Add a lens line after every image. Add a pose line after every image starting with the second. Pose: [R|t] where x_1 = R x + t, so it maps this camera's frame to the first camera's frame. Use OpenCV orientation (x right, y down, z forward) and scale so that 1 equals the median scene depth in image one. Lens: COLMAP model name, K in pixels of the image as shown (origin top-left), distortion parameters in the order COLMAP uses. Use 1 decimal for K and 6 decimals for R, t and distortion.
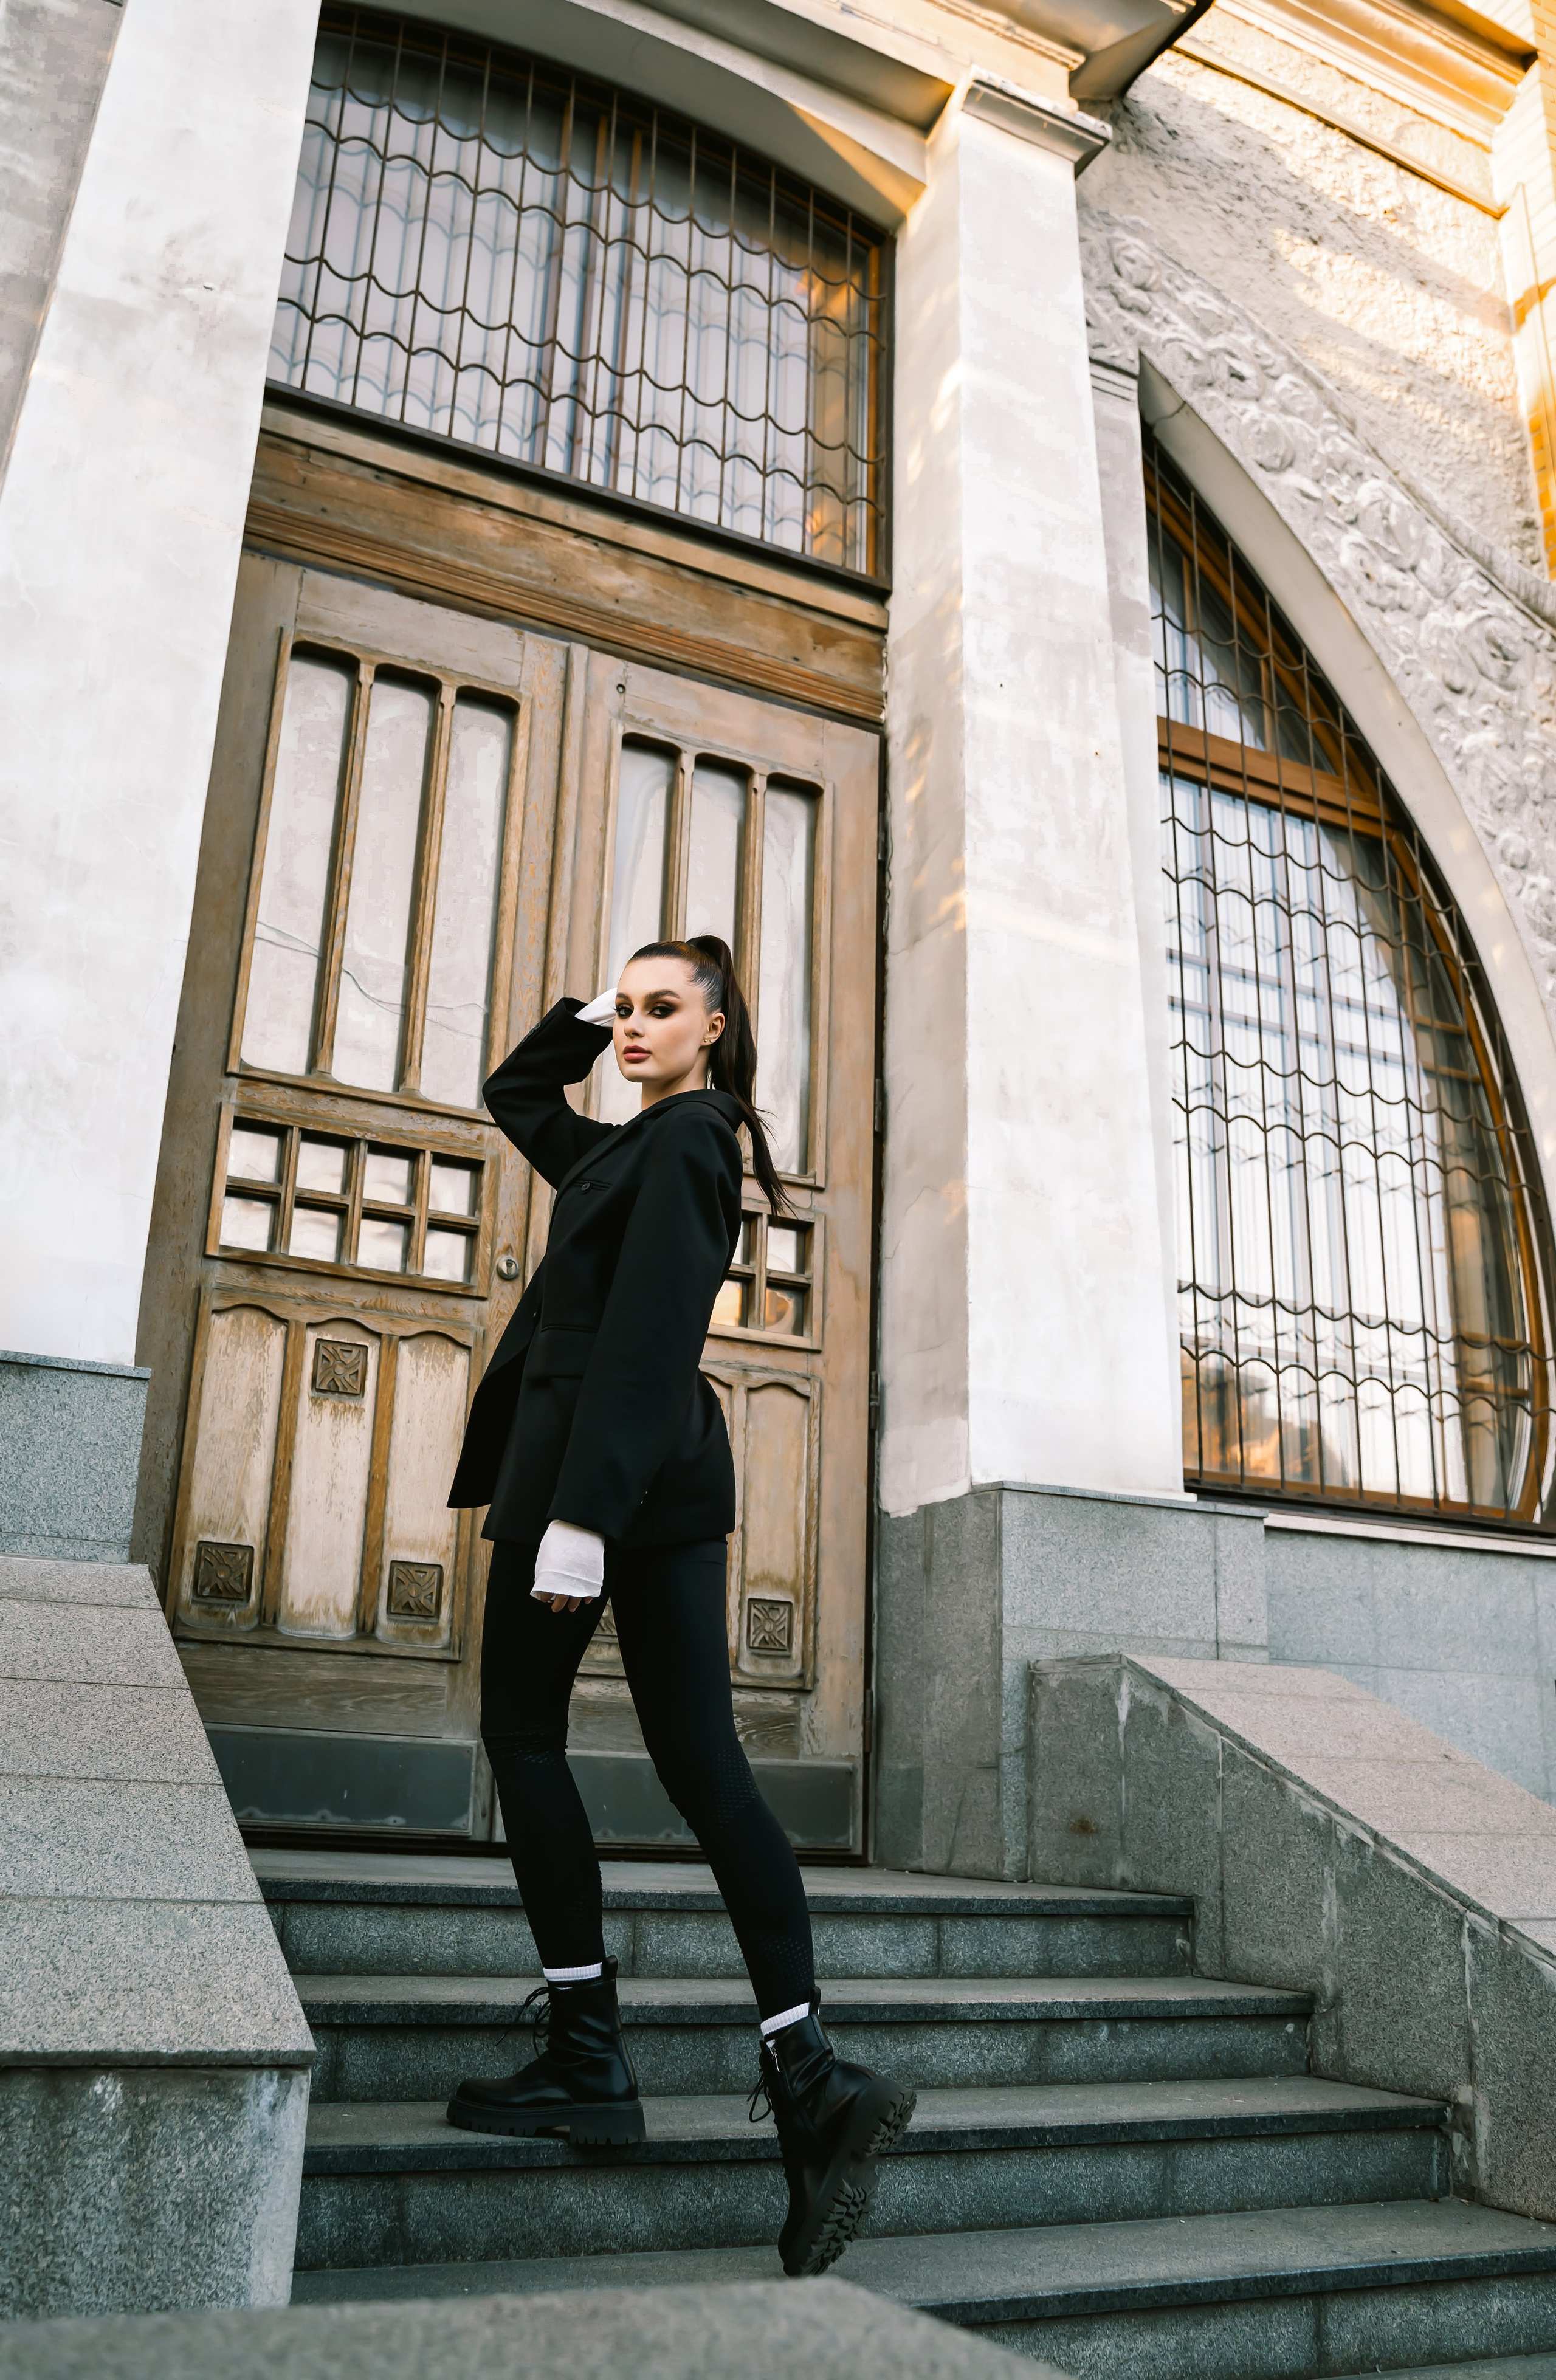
lens RADIAL K [[2063.6, 0, 696.3], [0, 2063.6, 1105.6], [0, 0, 1]] dist [-0.119021, 0.102494]
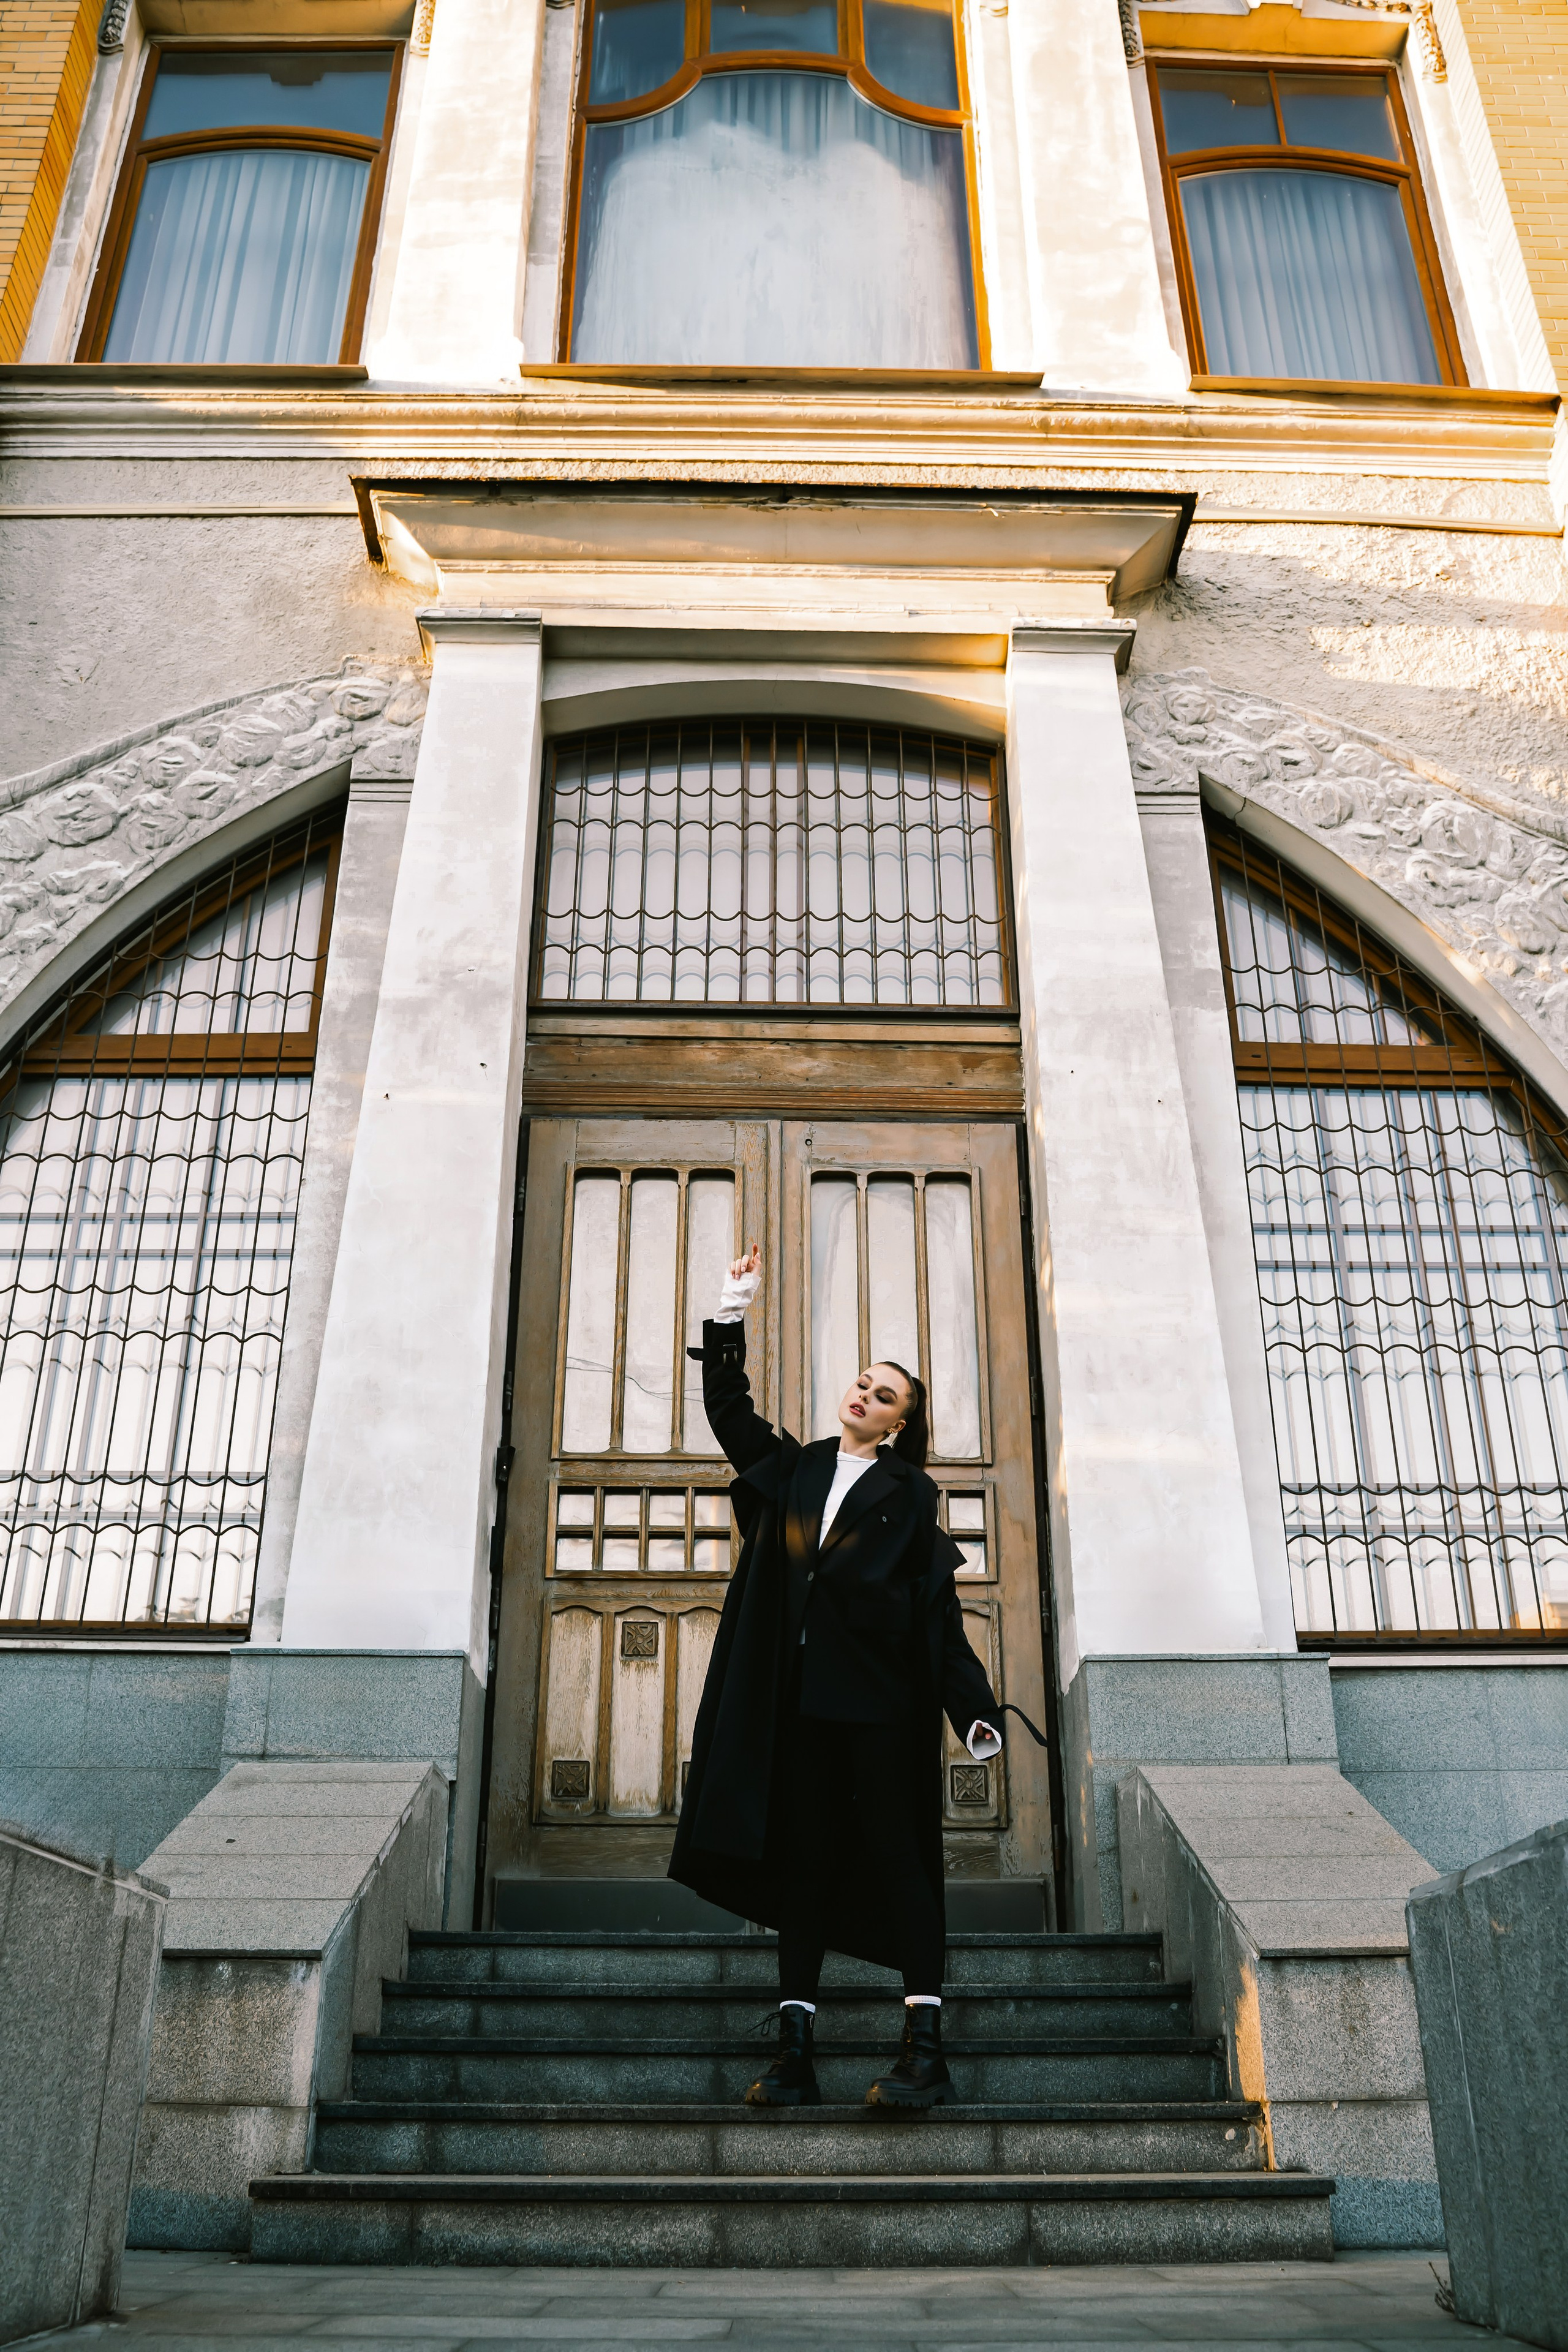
lens RADIAL K [[1977.9, 0, 781.0], [0, 1977.9, 1167.6], [0, 0, 1]] dist [-0.115034, 0.091771]
pose [[0.902285, -0.226059, -0.367122, 0.504041], [0.174297, 0.970088, -0.168969, 0.049961], [0.394337, 0.088470, 0.914697, -0.304079]]
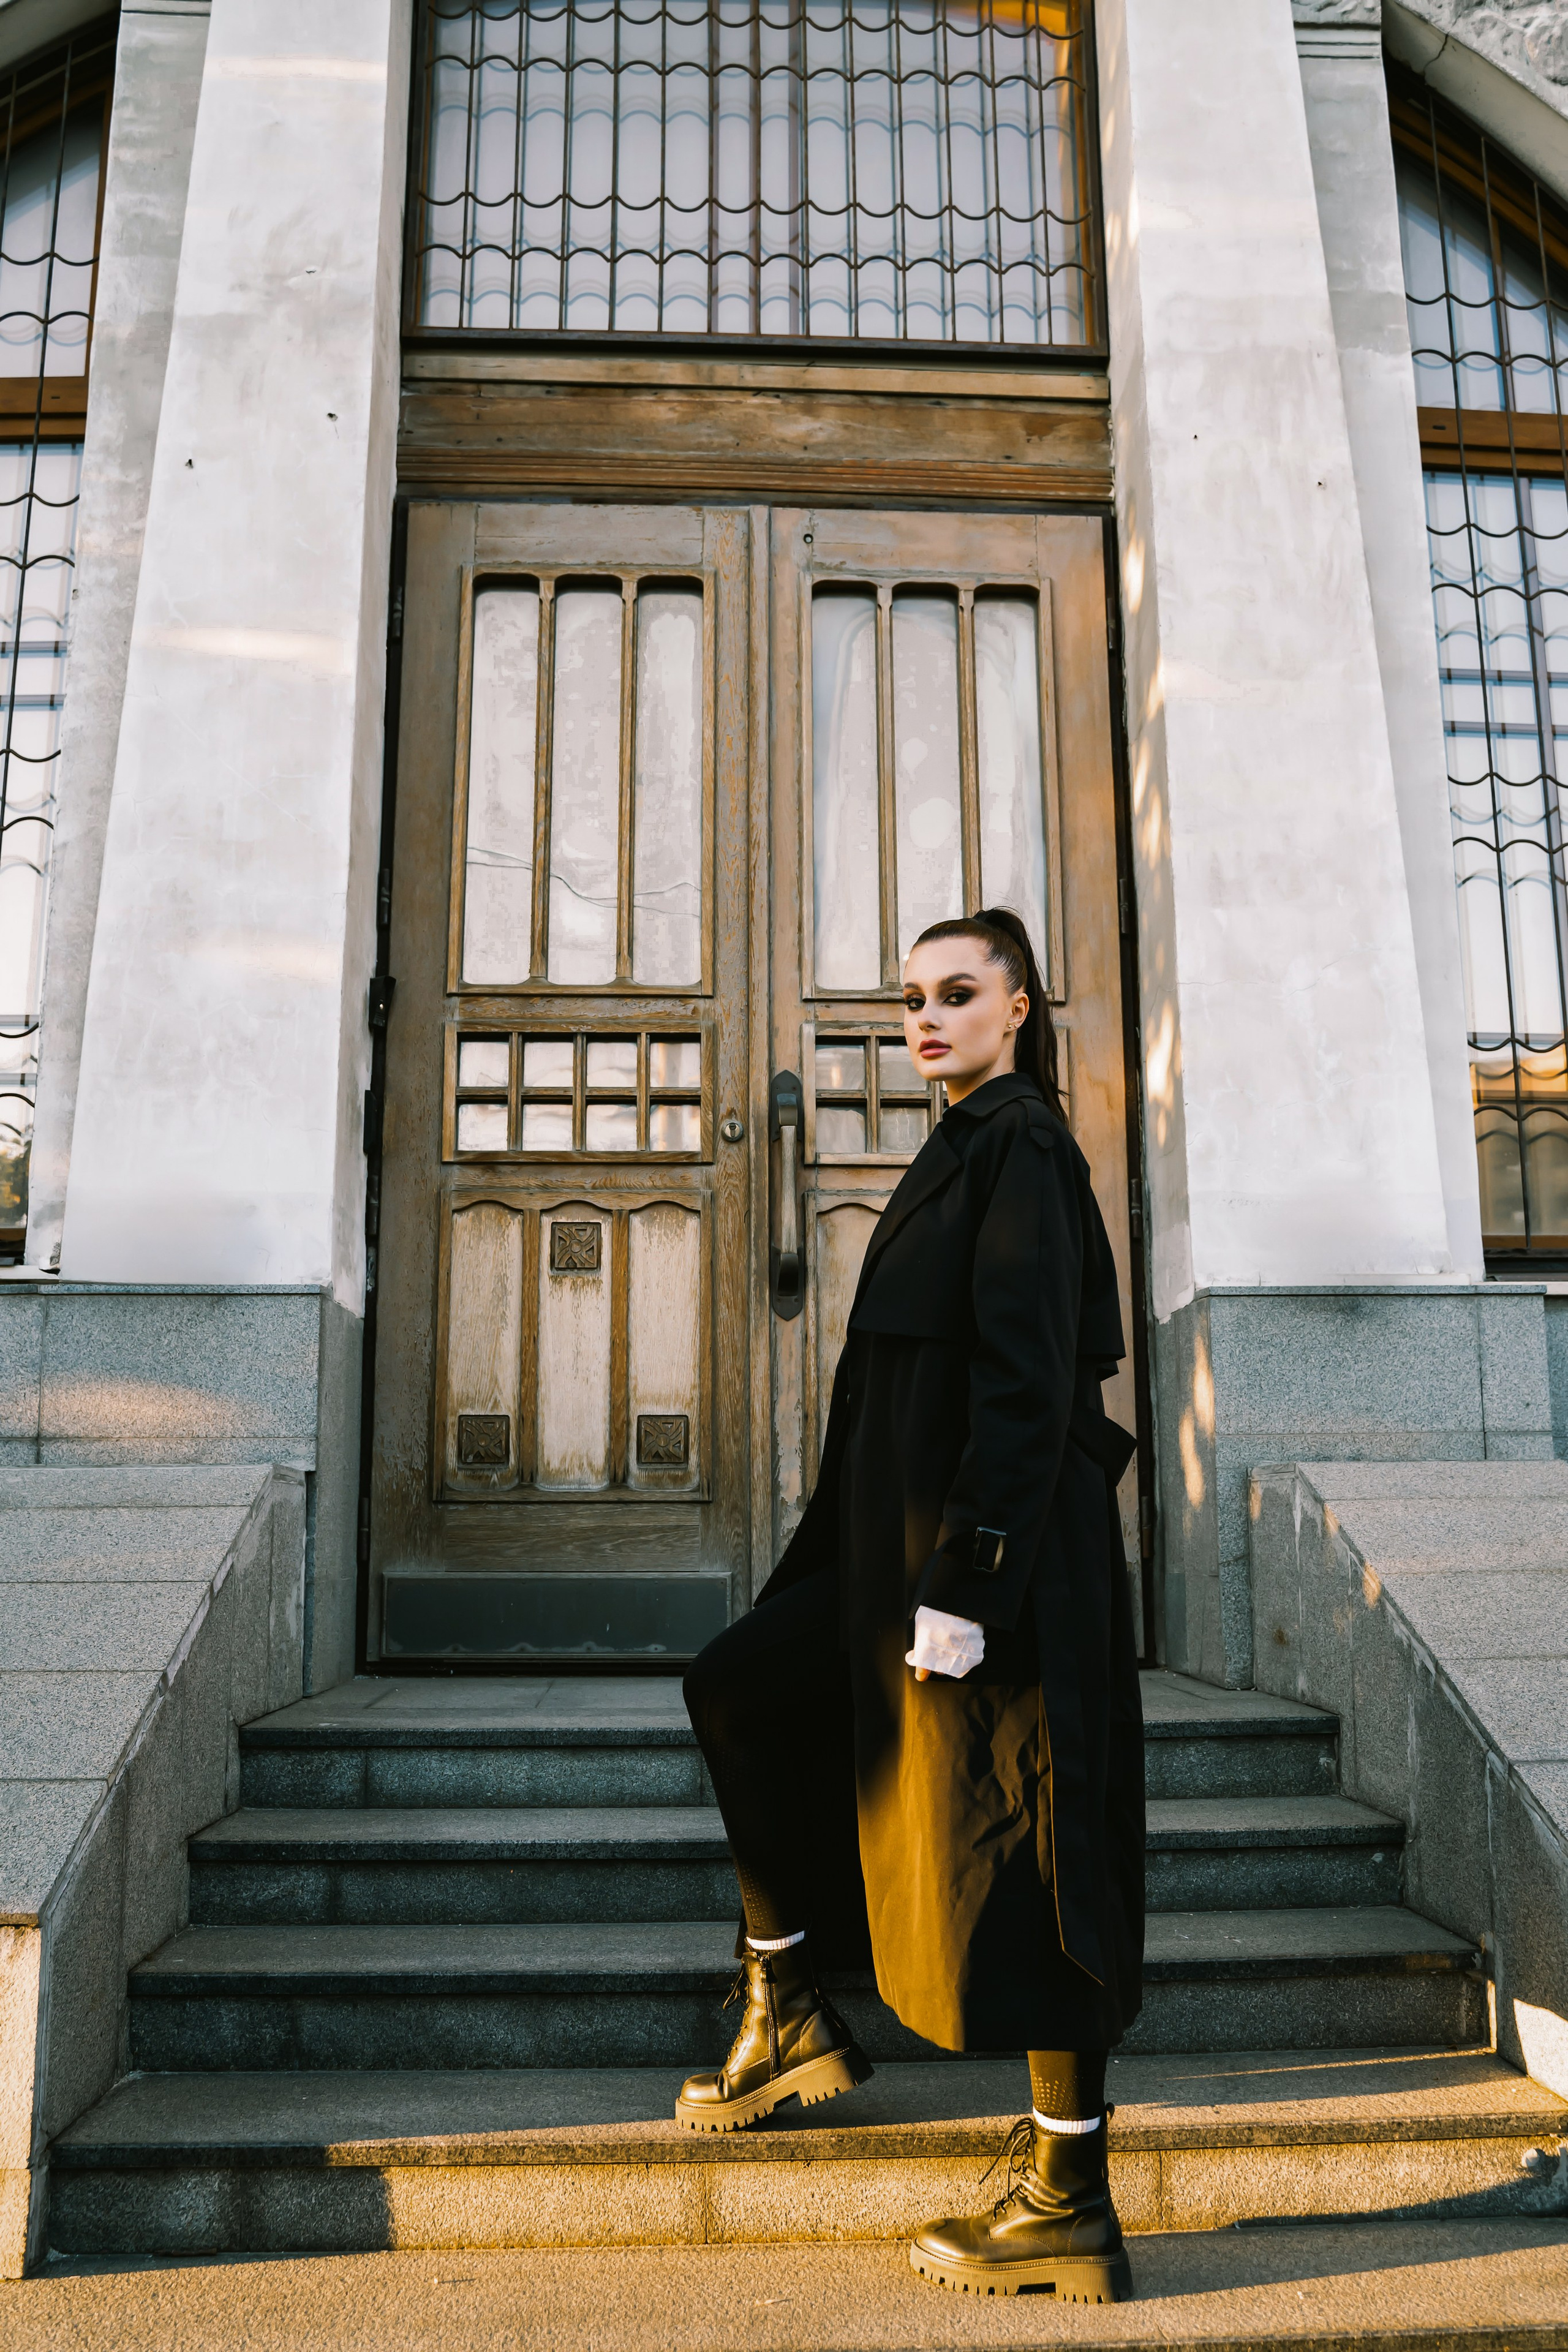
lens RADIAL K [[1962.4, 0, 784.7], [0, 1962.4, 1166.5], [0, 0, 1]] dist [-0.116425, 0.096992]
pose [[0.914991, -0.117378, -0.386024, 0.317488], [0.170830, 0.979463, 0.107092, -0.006438], [0.365526, -0.163932, 0.916252, 0.084404]]
